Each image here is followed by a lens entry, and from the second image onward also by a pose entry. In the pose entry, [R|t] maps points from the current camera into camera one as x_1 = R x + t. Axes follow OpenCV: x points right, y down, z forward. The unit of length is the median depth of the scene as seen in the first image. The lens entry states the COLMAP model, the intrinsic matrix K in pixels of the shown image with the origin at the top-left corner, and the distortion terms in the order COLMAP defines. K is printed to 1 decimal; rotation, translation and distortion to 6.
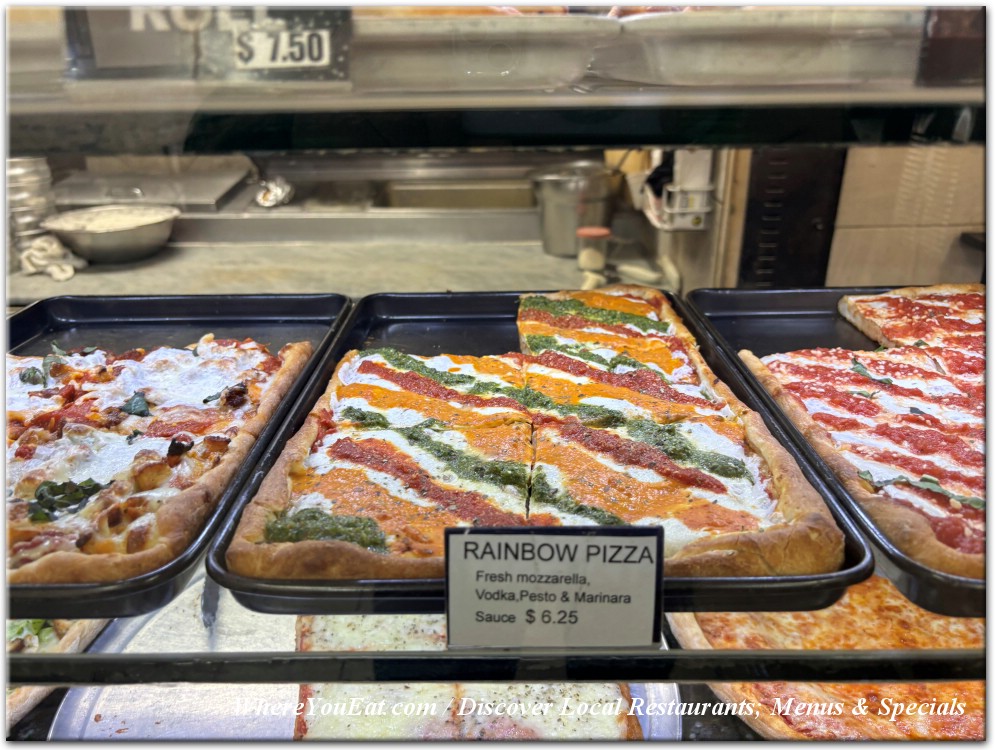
lens RADIAL K [[767.9, 0, 494.5], [0, 767.9, 374.6], [0, 0, 1]] dist [0.015398, -0.003106]
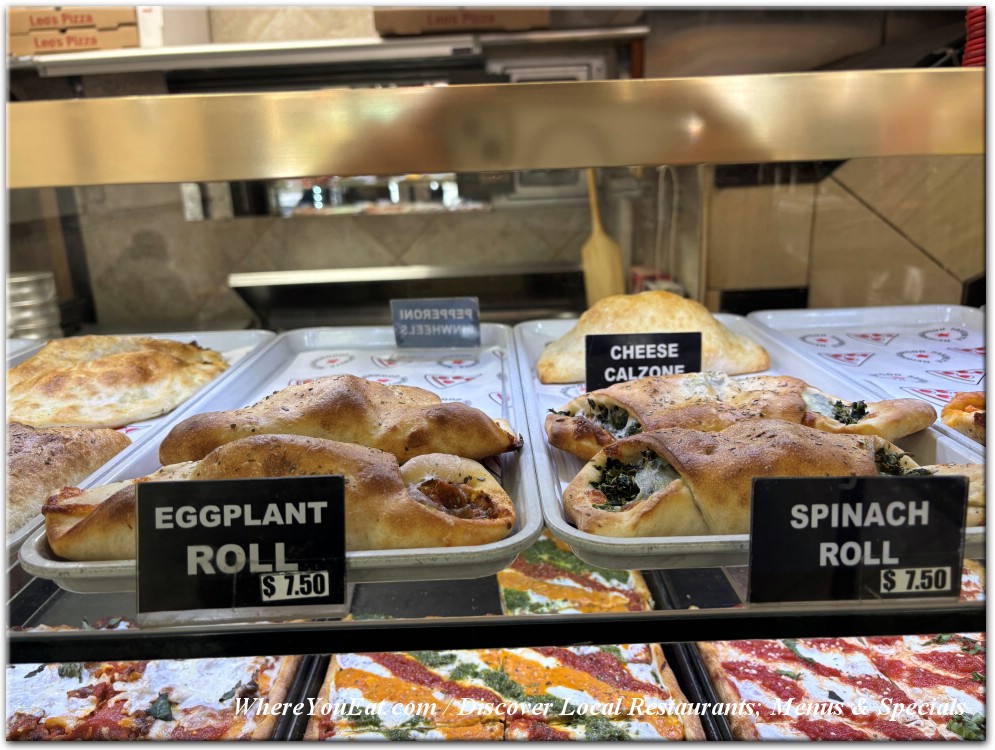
lens RADIAL K [[763.9, 0, 497.5], [0, 763.9, 375.0], [0, 0, 1]] dist [0.063368, -0.092871]
pose [[0.999545, -0.029300, 0.007101, 0.038670], [0.029952, 0.991926, -0.123227, -0.258234], [-0.003433, 0.123384, 0.992353, -0.181760]]
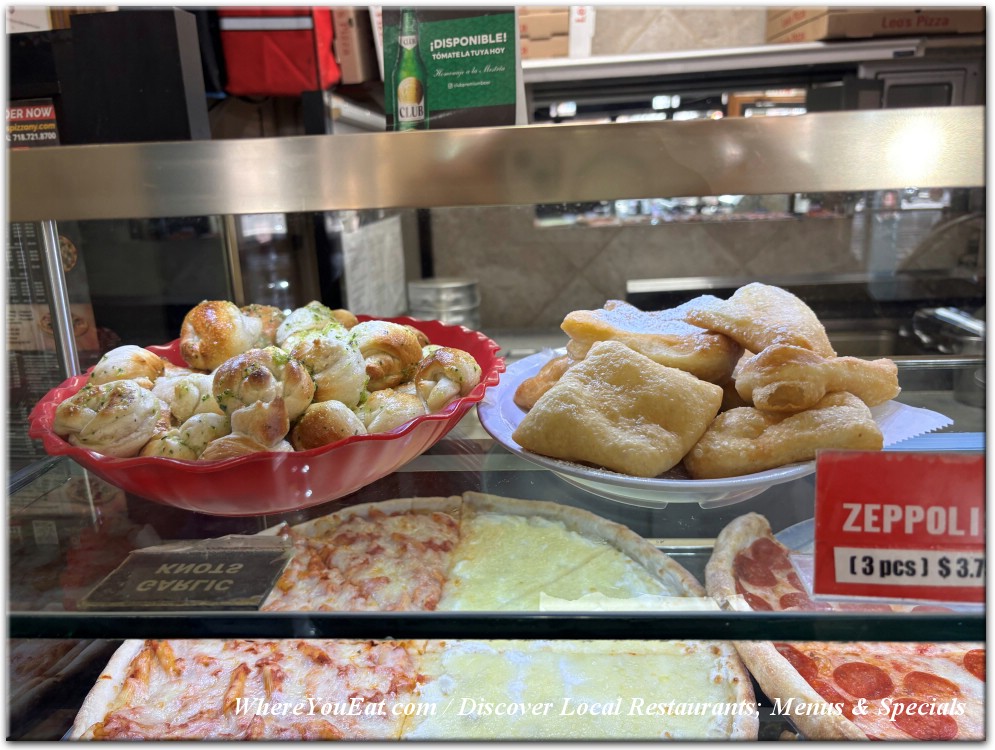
lens RADIAL K [[751.0, 0, 495.1], [0, 751.0, 398.4], [0, 0, 1]] dist [0.064885, -0.093806]
pose [[0.998230, -0.017061, -0.056973, -2.027668], [0.010282, 0.993052, -0.117225, -0.227184], [0.058577, 0.116432, 0.991470, -0.206580]]
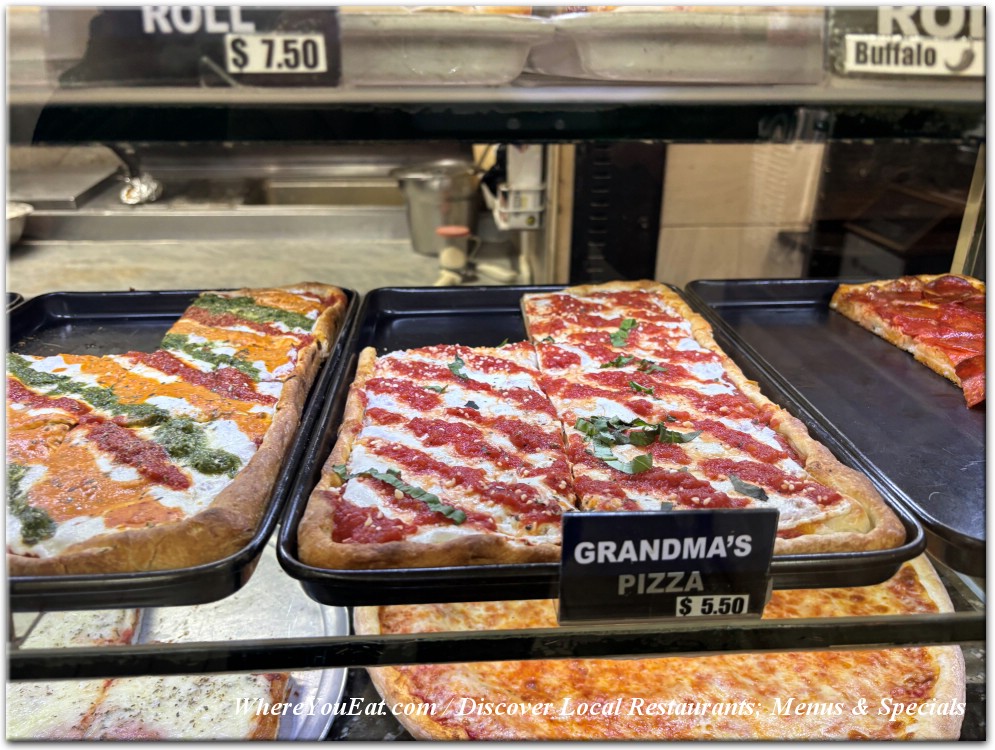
lens RADIAL K [[768.4, 0, 497.9], [0, 768.4, 371.4], [0, 0, 1]] dist [0.034841, -0.008030]
pose [[0.997687, -0.012458, 0.066827, 0.435821], [0.012650, 0.999917, -0.002455, 0.004699], [-0.066791, 0.003295, 0.997762, -0.023927]]
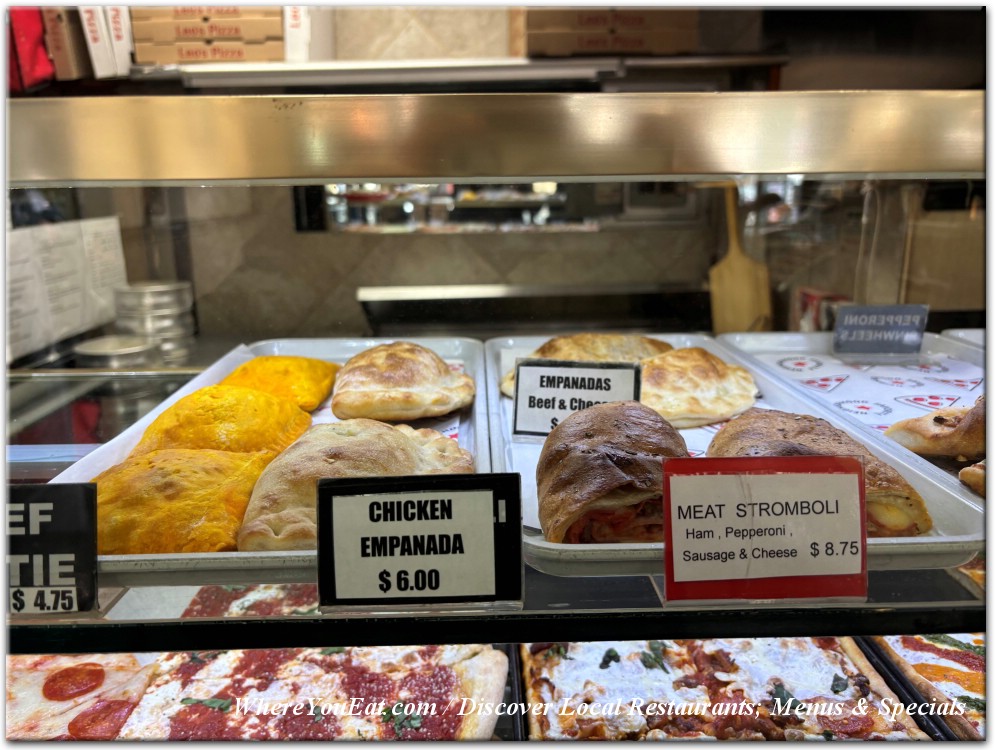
lens RADIAL K [[742.7, 0, 502.9], [0, 742.7, 396.7], [0, 0, 1]] dist [0.063925, -0.084262]
pose [[0.999215, -0.015512, 0.036454, -0.808664], [0.019768, 0.992644, -0.119444, -0.249986], [-0.034334, 0.120071, 0.992171, -0.153918]]
